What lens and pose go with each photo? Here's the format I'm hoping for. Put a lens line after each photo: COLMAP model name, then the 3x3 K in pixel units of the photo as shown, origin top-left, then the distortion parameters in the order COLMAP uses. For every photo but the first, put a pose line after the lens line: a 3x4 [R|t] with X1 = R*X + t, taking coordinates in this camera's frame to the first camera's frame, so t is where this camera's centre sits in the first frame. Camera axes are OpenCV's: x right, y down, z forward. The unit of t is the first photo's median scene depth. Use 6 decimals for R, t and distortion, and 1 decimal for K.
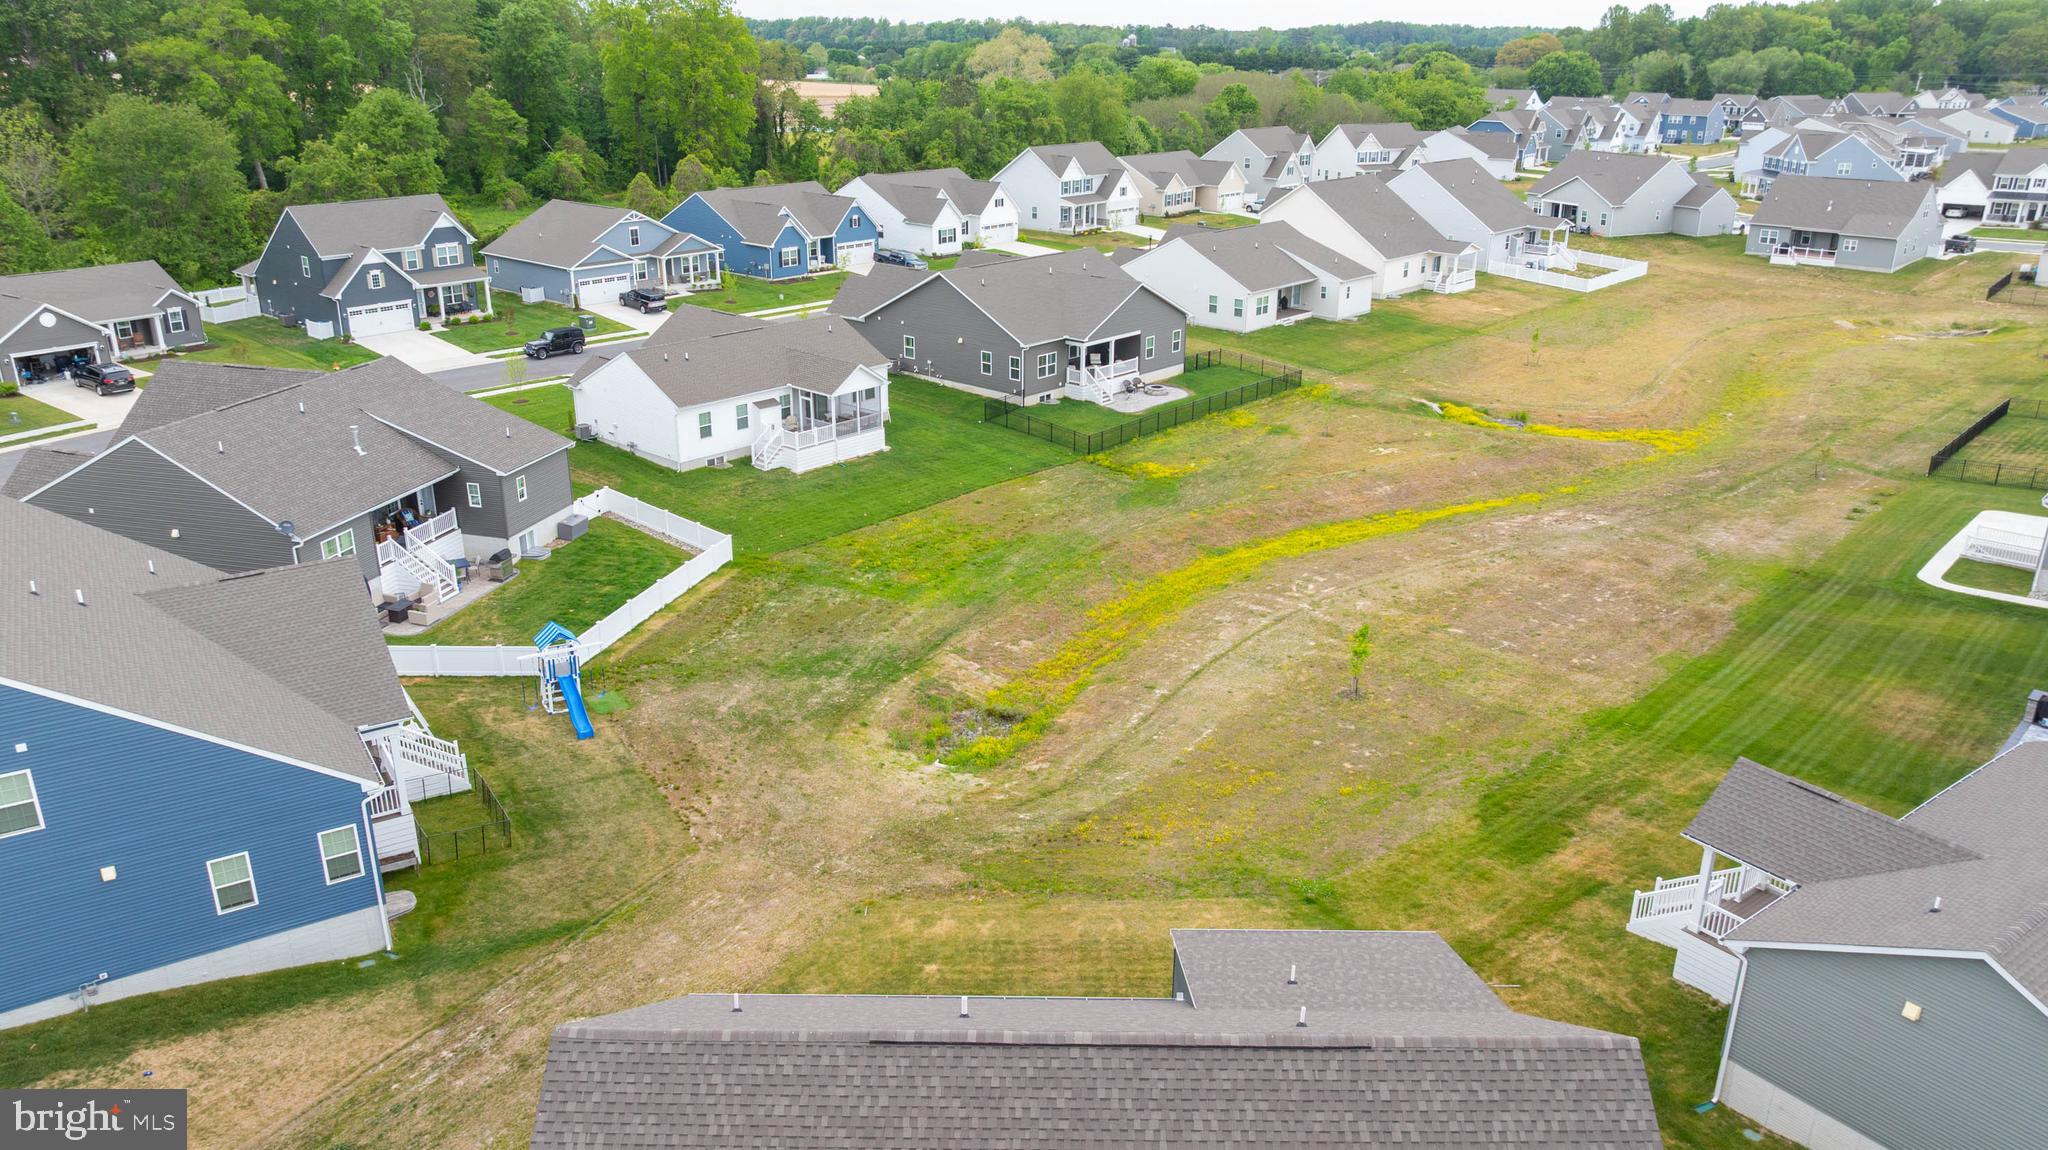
lens RADIAL K [[1457.4, 0, 1023.1], [0, 1457.4, 569.0], [0, 0, 1]] dist [-0.033403, 0.033762]
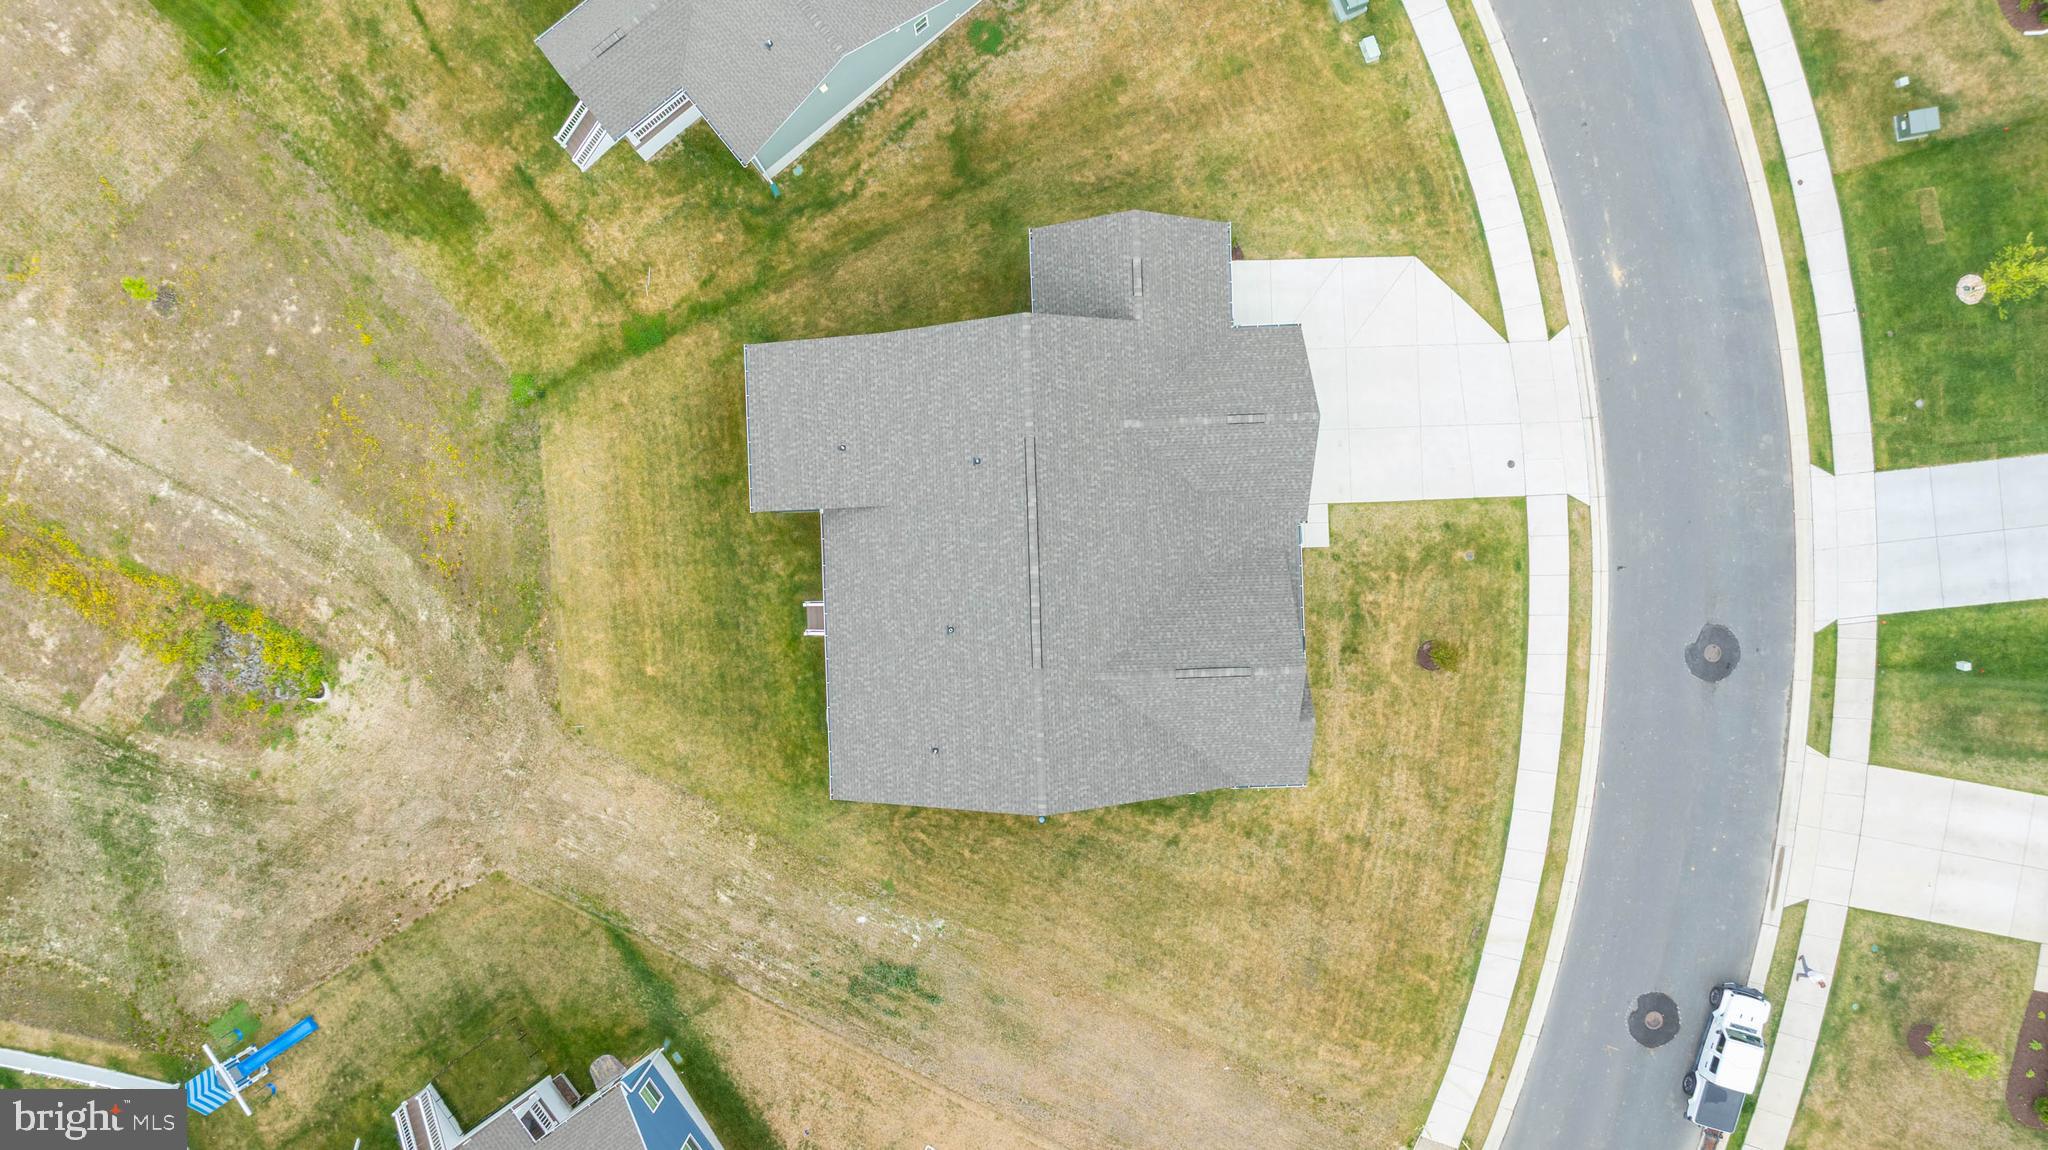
lens RADIAL K [[1469.6, 0, 1011.9], [0, 1469.6, 578.2], [0, 0, 1]] dist [-0.017445, -0.002575]
pose [[-0.044321, -0.998929, -0.013260, 0.010773], [0.342203, -0.027650, 0.939219, -0.329441], [-0.938580, 0.037090, 0.343062, 0.054353]]
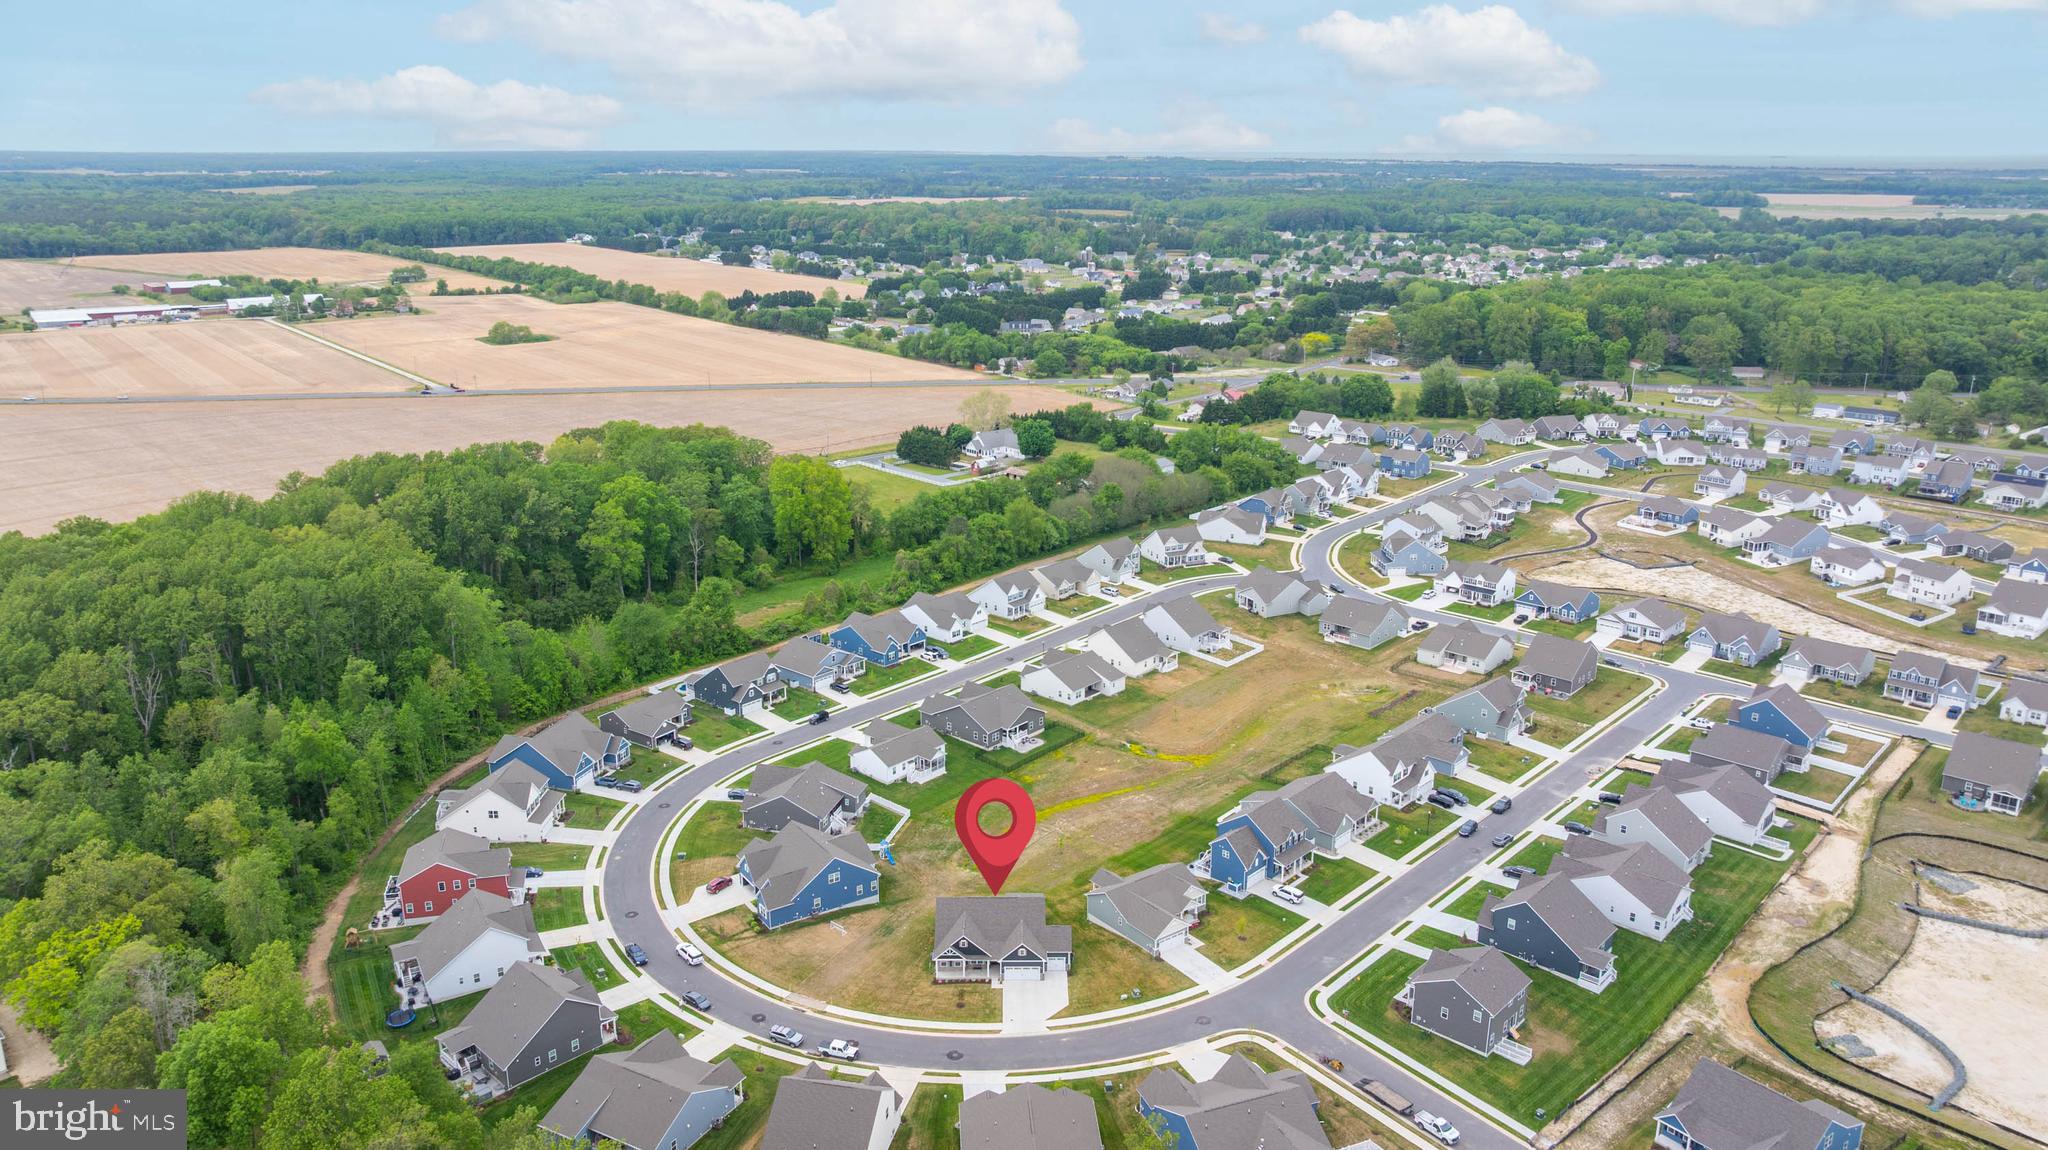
lens RADIAL K [[1460.2, 0, 1023.8], [0, 1460.2, 567.4], [0, 0, 1]] dist [-0.020021, 0.004030]
pose [[0.999866, -0.007244, 0.014670, 0.027536], [0.008278, 0.997392, -0.071701, -0.229632], [-0.014112, 0.071813, 0.997318, -1.729547]]
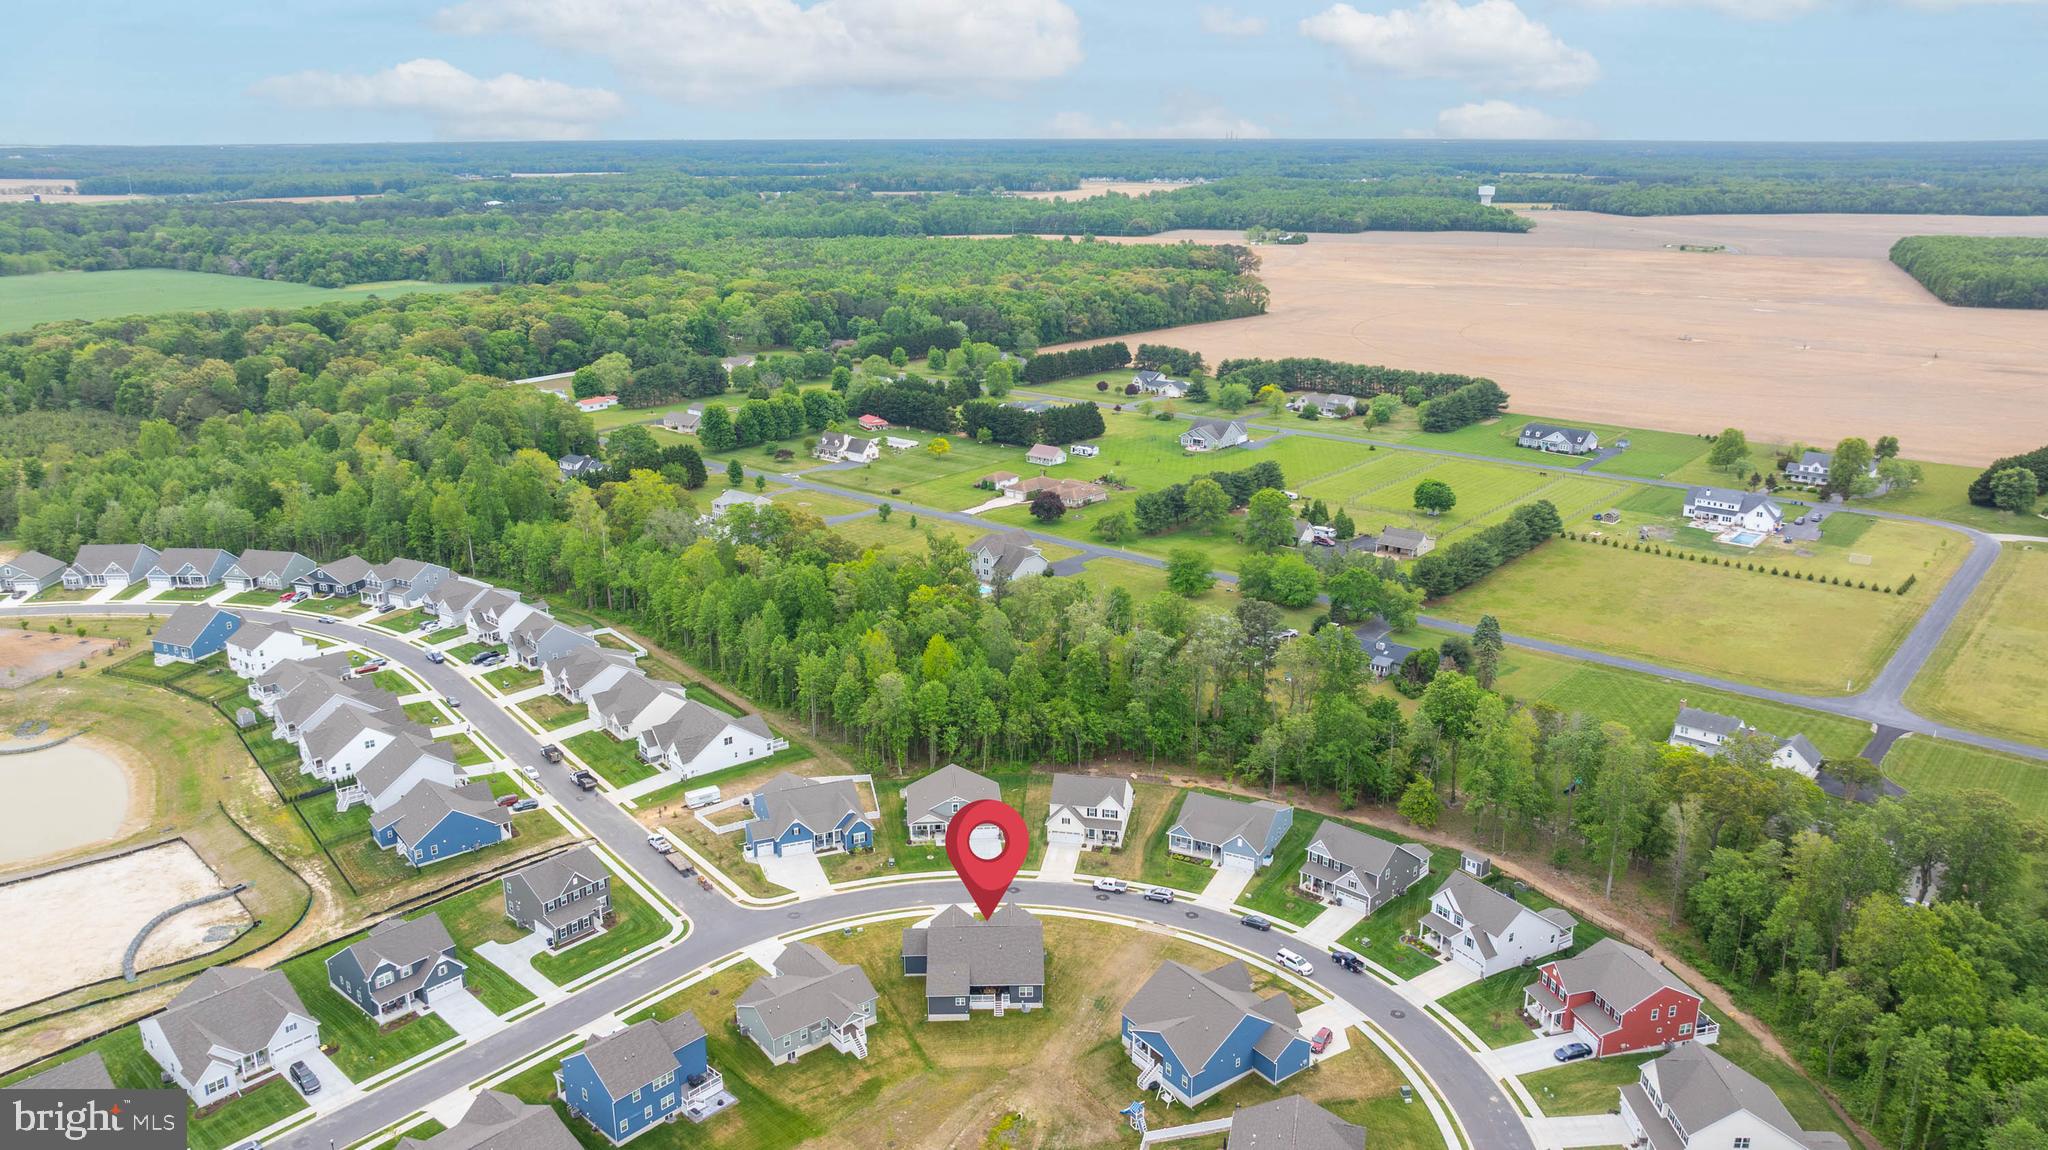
lens RADIAL K [[1470.1, 0, 1030.4], [0, 1470.1, 583.8], [0, 0, 1]] dist [-0.023698, 0.000460]
pose [[-0.999390, 0.007239, -0.034166, 0.013235], [-0.015115, 0.792275, 0.609977, -1.373824], [0.031485, 0.610122, -0.791682, 1.363479]]
